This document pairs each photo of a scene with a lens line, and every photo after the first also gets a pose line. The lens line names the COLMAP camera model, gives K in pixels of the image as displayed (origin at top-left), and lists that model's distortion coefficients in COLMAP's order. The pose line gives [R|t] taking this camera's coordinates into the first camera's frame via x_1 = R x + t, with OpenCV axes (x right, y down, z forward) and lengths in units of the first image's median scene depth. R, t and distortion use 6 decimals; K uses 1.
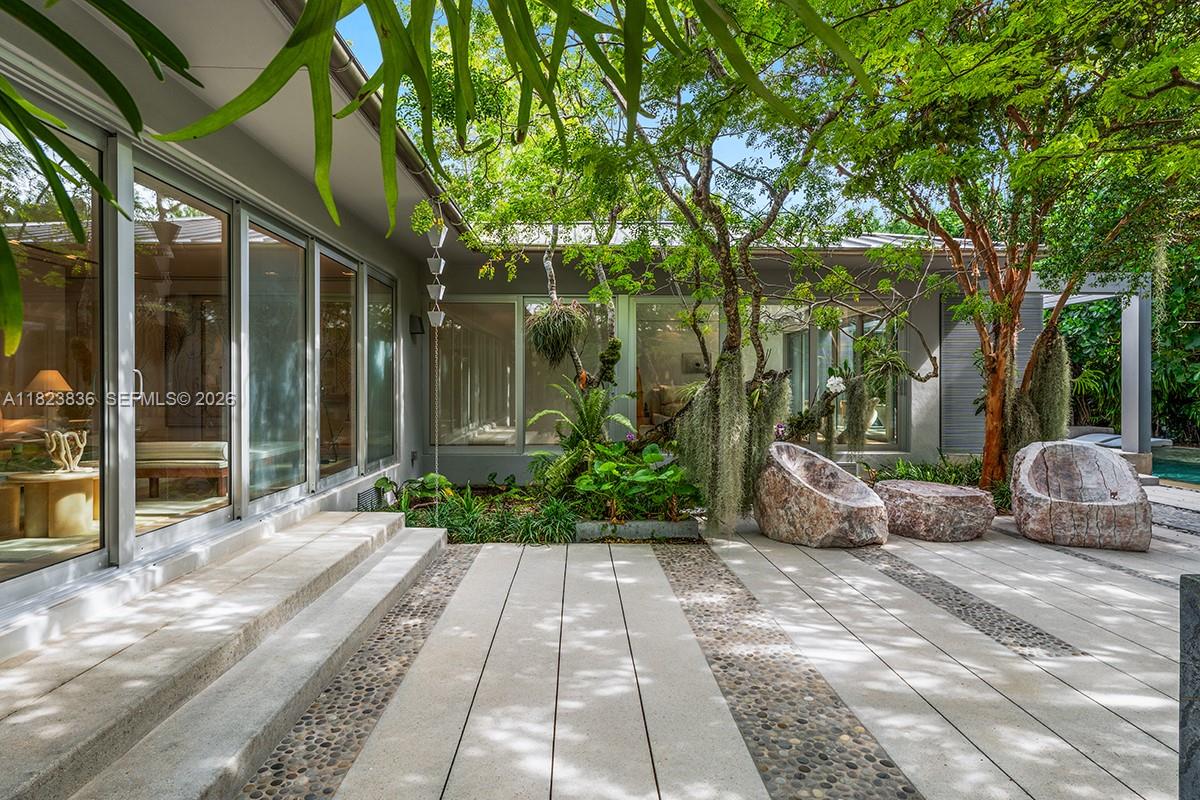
lens RADIAL K [[635.1, 0, 598.0], [0, 635.1, 393.6], [0, 0, 1]] dist [0.002513, 0.000831]
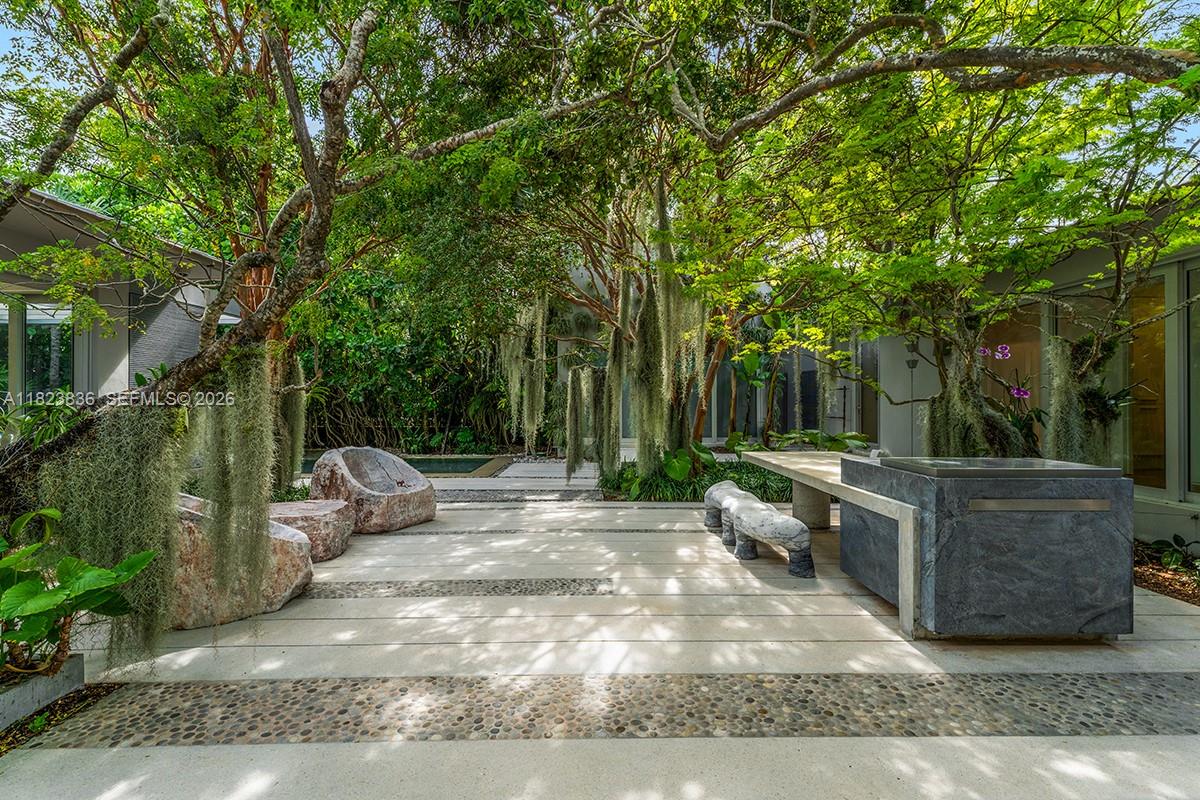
lens RADIAL K [[534.3, 0, 598.5], [0, 534.3, 399.8], [0, 0, 1]] dist [0.002552, -0.000041]
pose [[0.021503, 0.002822, 0.999765, -0.421078], [0.011028, 0.999935, -0.003060, -0.009009], [-0.999708, 0.011092, 0.021471, 0.830399]]
